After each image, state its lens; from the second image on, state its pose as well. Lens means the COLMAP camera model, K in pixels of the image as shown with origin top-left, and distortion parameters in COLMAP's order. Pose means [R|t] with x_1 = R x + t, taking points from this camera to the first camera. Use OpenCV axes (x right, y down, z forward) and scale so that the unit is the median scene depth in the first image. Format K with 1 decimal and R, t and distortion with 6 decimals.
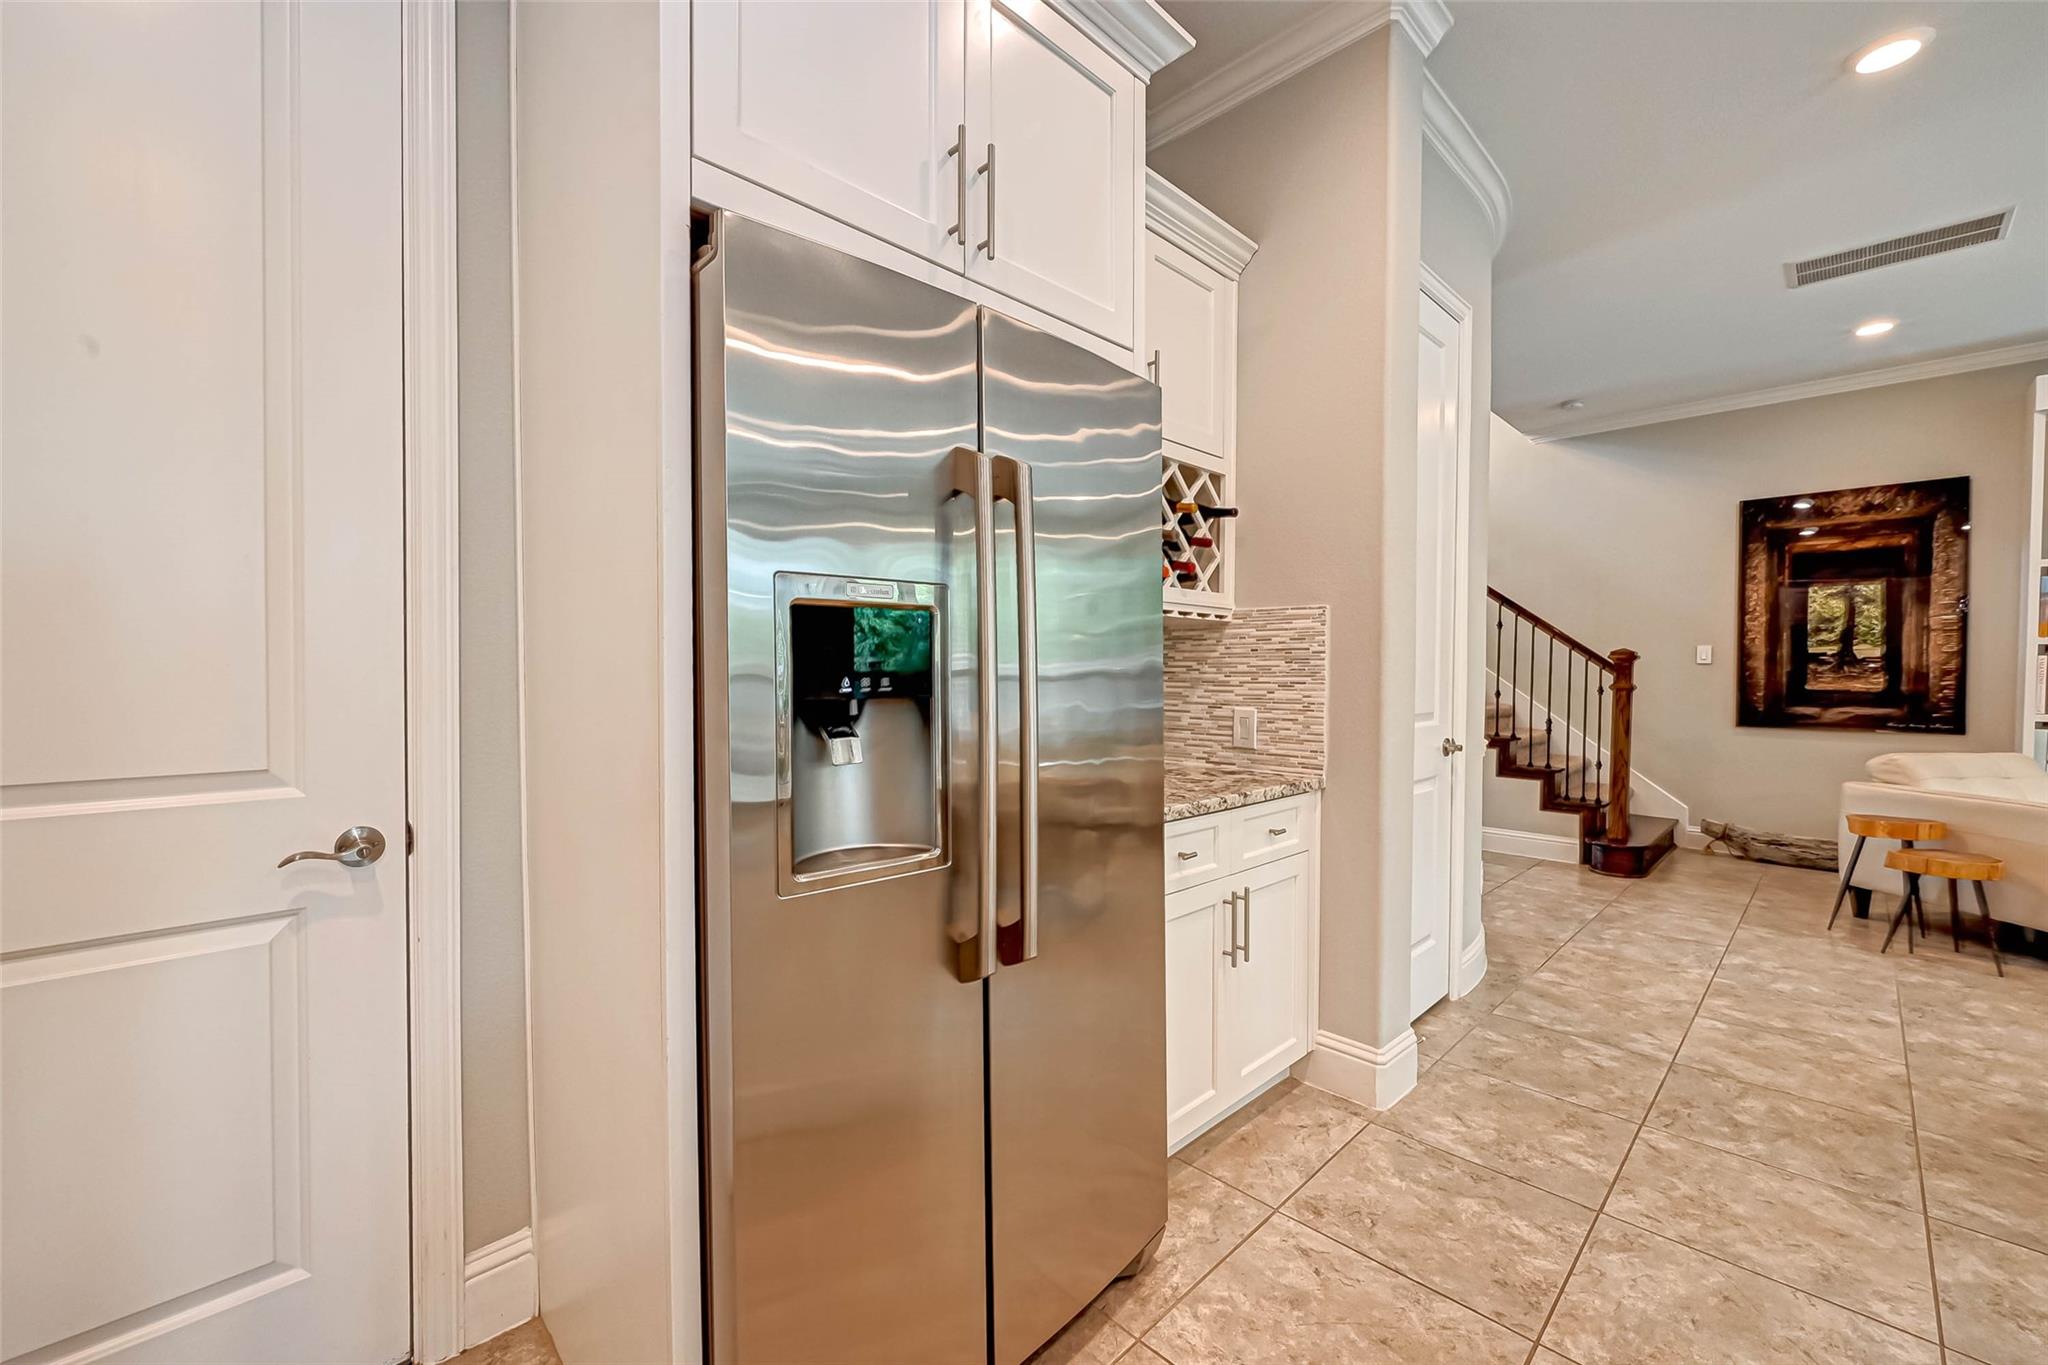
lens RADIAL K [[830.1, 0, 1024.3], [0, 830.1, 679.7], [0, 0, 1]] dist [-0.002424, 0.002281]
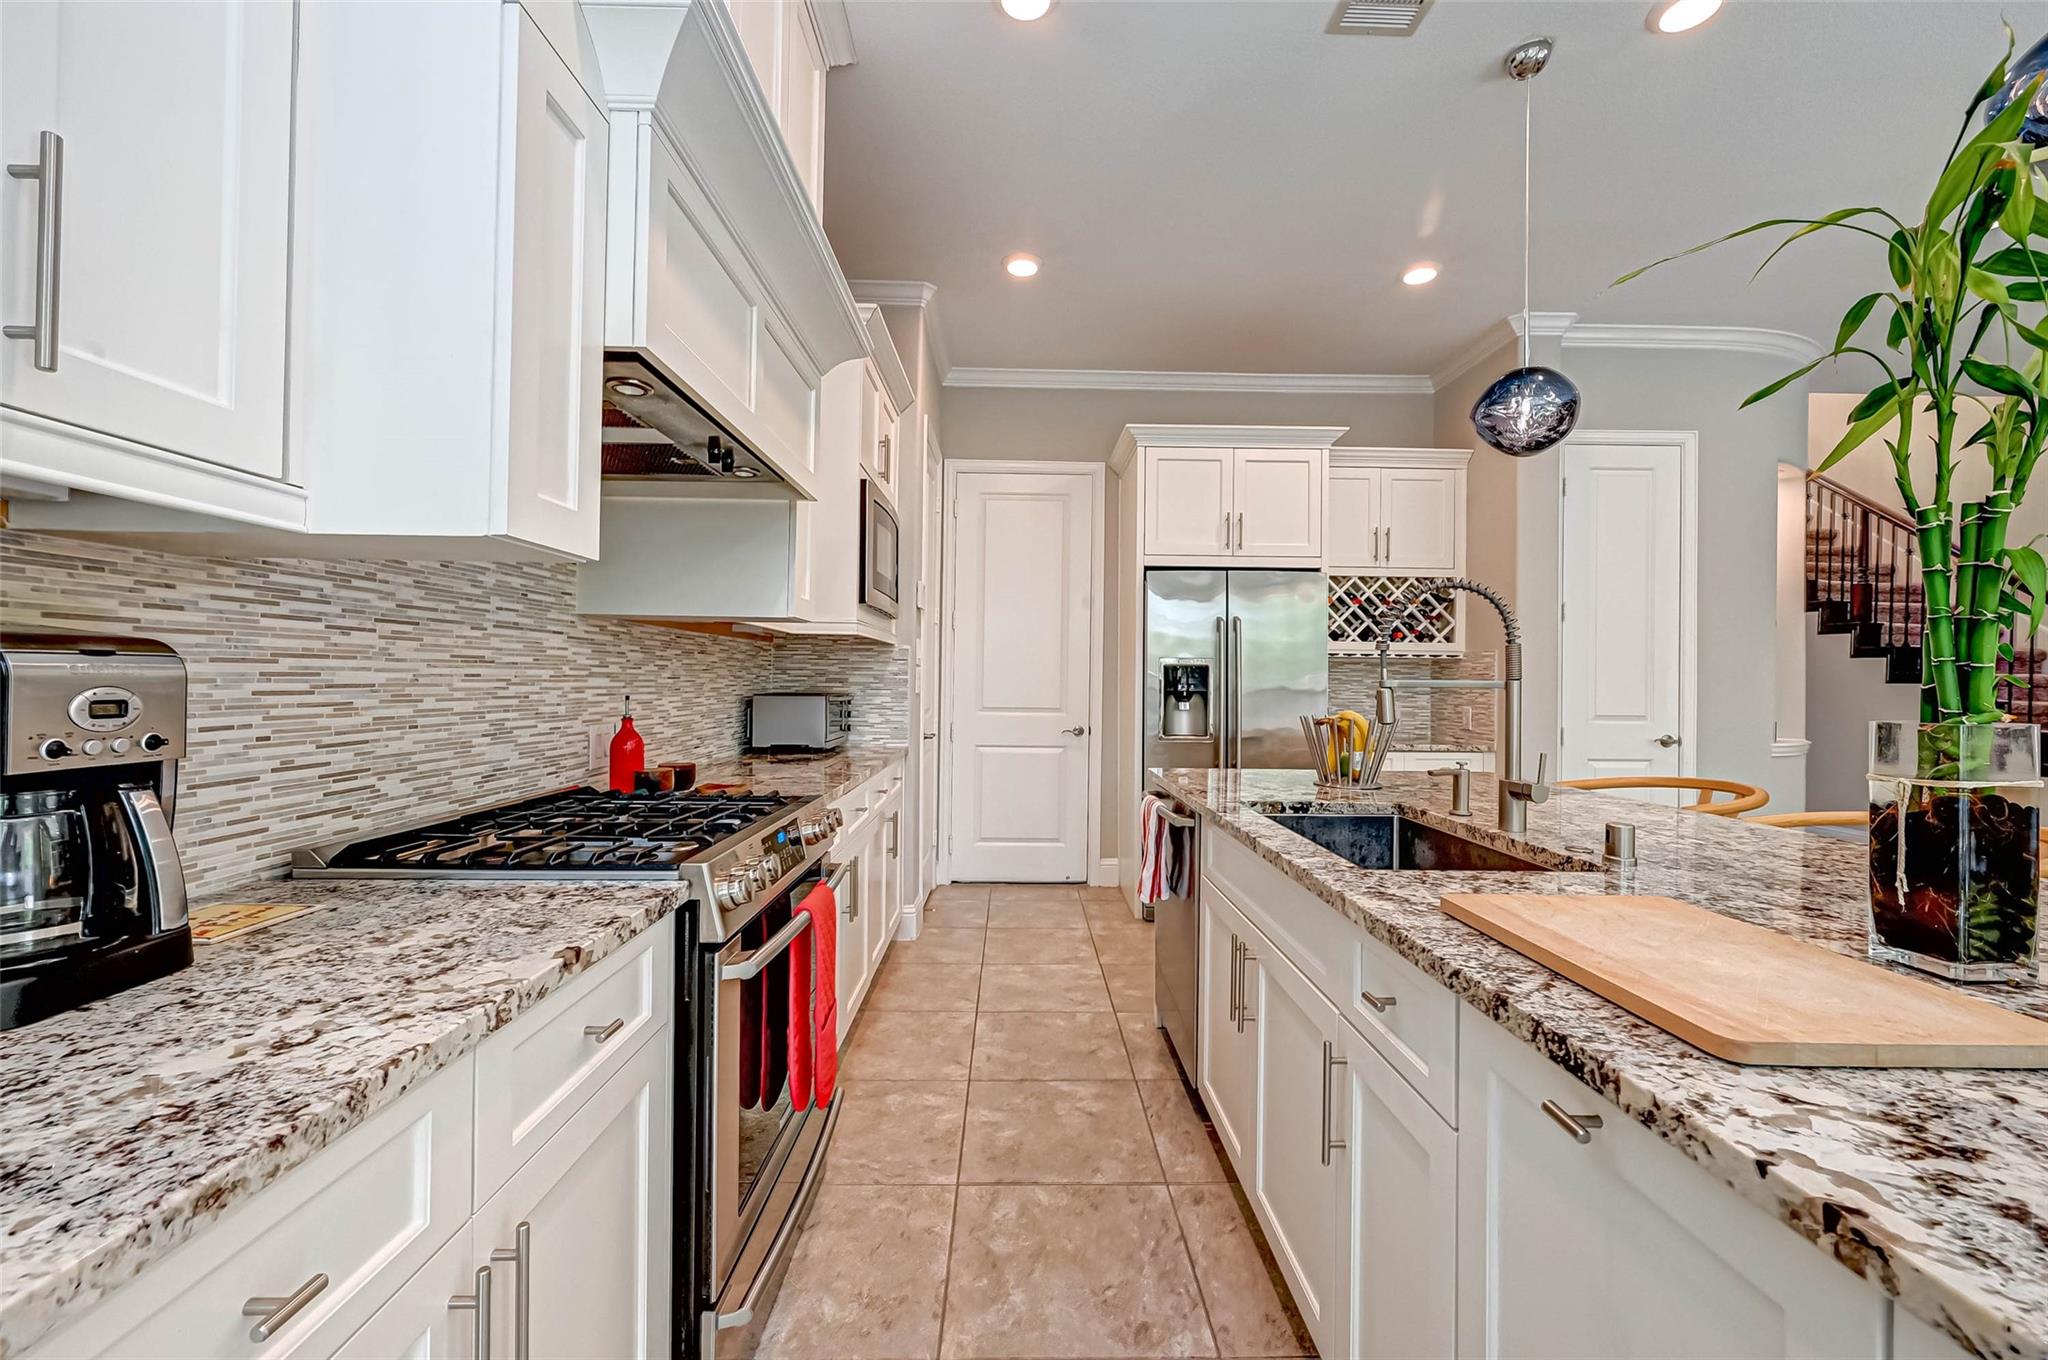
lens RADIAL K [[819.3, 0, 1022.6], [0, 819.3, 674.4], [0, 0, 1]] dist [-0.002308, 0.000427]
pose [[0.720534, -0.001955, -0.693417, 0.419566], [-0.016955, 0.999647, -0.020435, 0.007632], [0.693213, 0.026481, 0.720246, -0.488164]]
